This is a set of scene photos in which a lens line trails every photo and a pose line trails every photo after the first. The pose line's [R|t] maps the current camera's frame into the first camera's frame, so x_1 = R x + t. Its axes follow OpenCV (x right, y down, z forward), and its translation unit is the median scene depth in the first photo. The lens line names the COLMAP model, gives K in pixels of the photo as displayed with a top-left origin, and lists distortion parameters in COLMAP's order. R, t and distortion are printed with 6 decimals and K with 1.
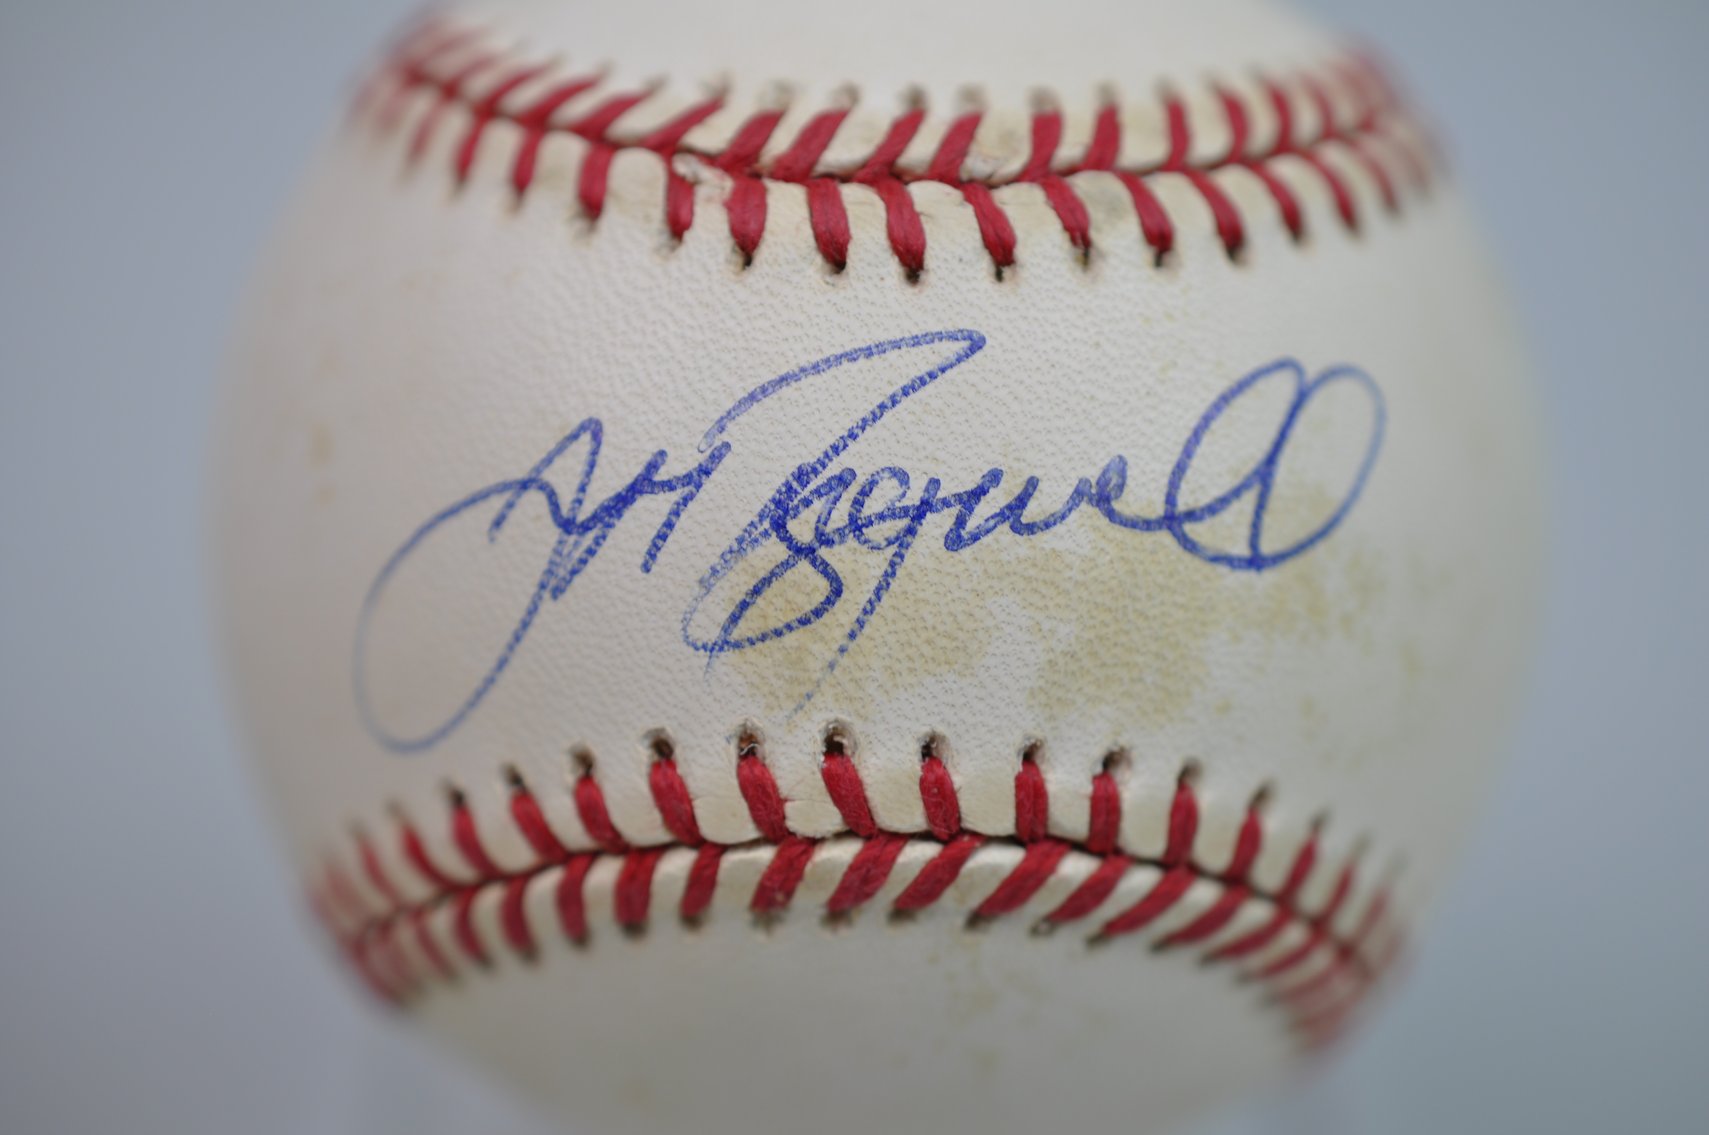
lens RADIAL K [[3730.6, 0, 854.5], [0, 3730.6, 567.5], [0, 0, 1]] dist [0.141986, 0.249519]
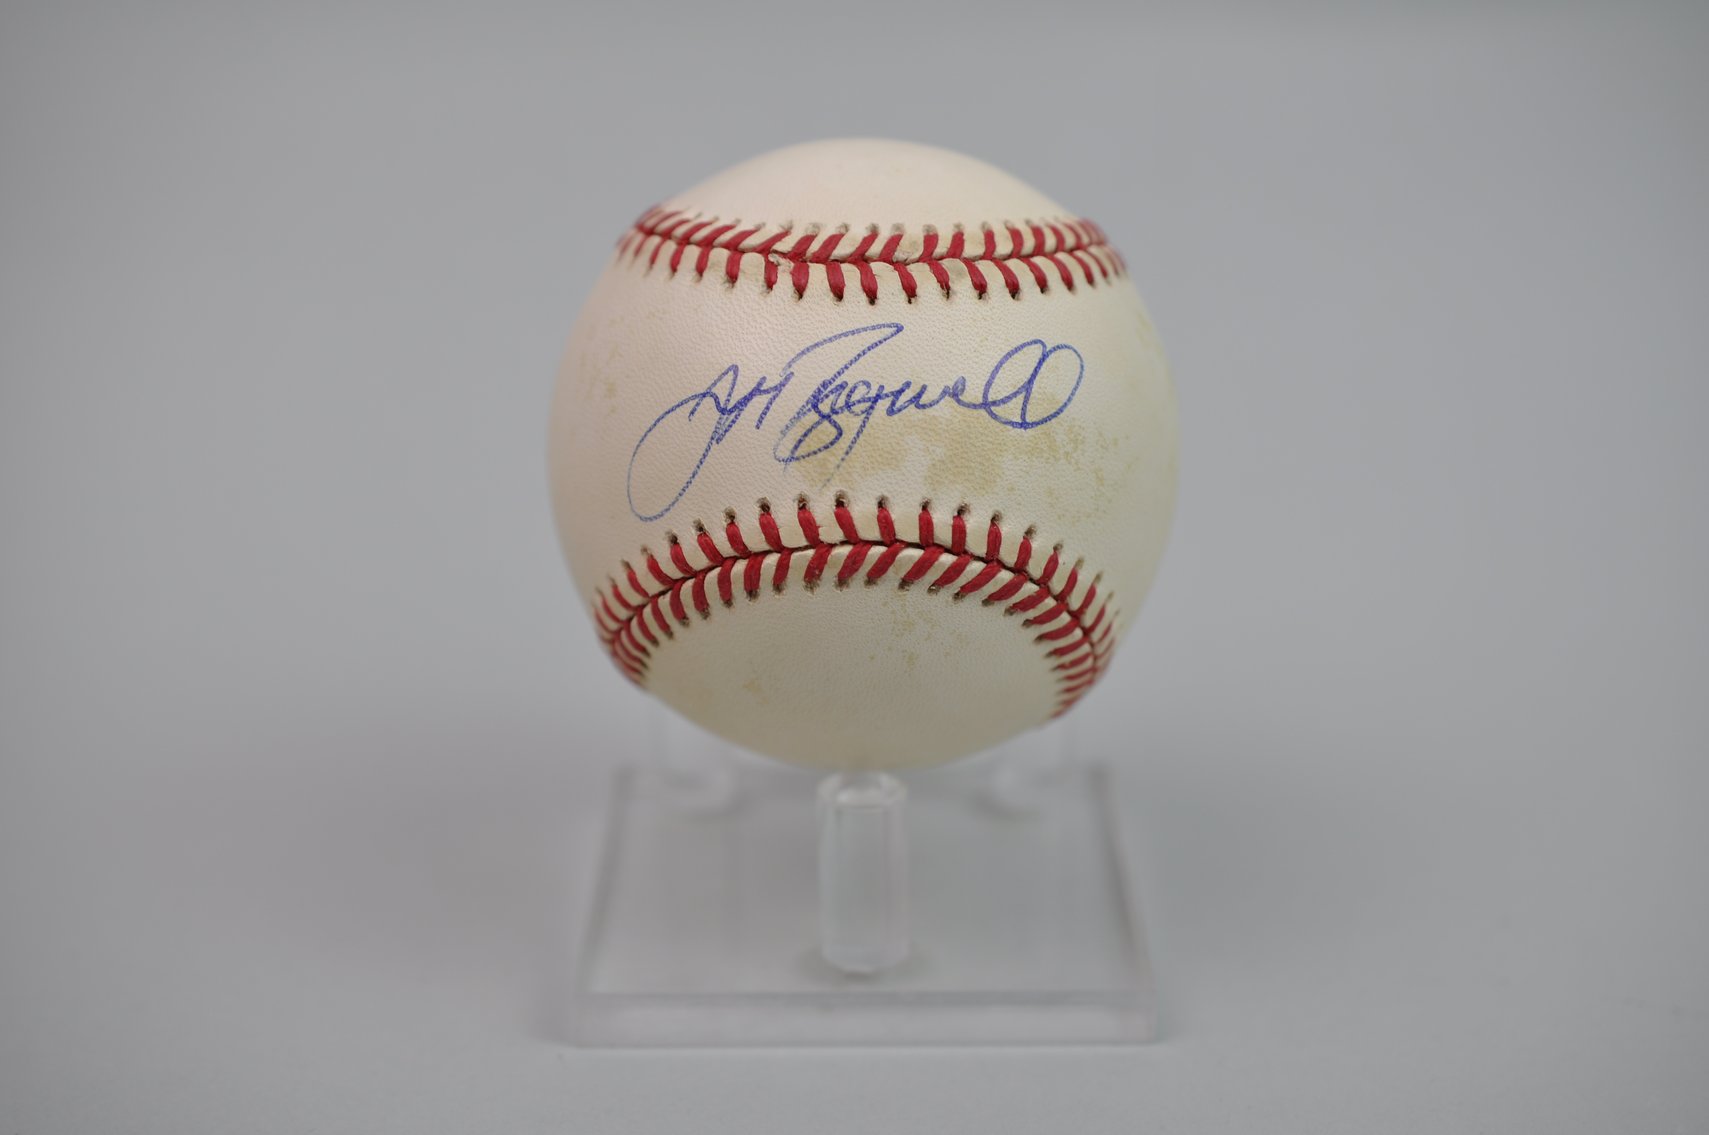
lens RADIAL K [[3730.6, 0, 854.5], [0, 3730.6, 567.5], [0, 0, 1]] dist [0.141986, 0.249519]
pose [[0.999809, -0.010872, -0.016263, 0.040185], [0.008978, 0.993630, -0.112332, 0.342550], [0.017381, 0.112165, 0.993538, -1.267689]]
